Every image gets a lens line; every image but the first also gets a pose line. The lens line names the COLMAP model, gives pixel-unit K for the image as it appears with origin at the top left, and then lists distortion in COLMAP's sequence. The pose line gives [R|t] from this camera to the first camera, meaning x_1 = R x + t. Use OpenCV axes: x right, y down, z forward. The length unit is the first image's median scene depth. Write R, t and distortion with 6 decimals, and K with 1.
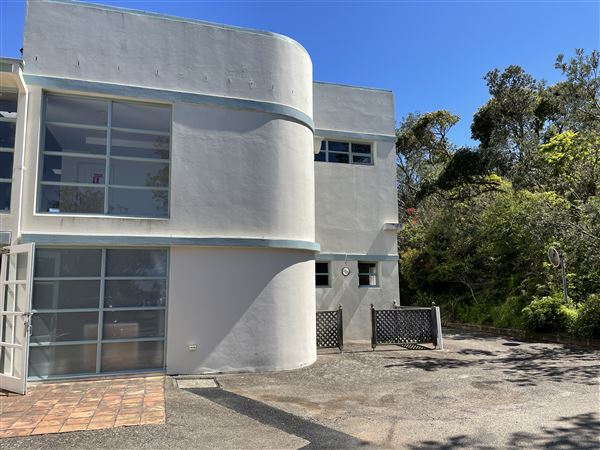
lens RADIAL K [[451.3, 0, 303.8], [0, 451.3, 227.7], [0, 0, 1]] dist [0.097781, -0.125825]
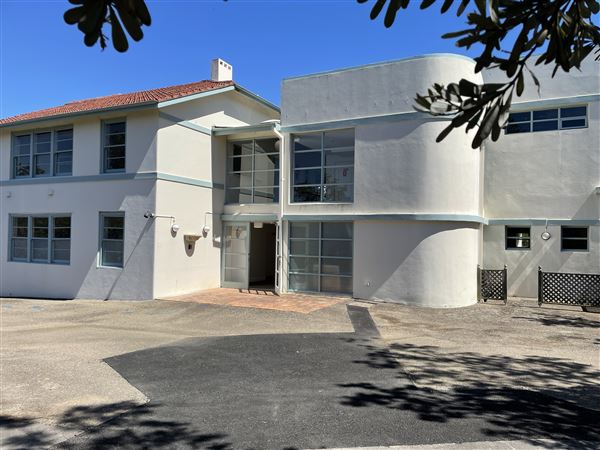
lens RADIAL K [[451.3, 0, 303.8], [0, 451.3, 227.7], [0, 0, 1]] dist [0.097781, -0.125825]
pose [[0.715871, 0.008697, -0.698179, 0.657526], [0.065970, 0.994607, 0.080030, -0.068660], [0.695110, -0.103350, 0.711436, -0.241378]]
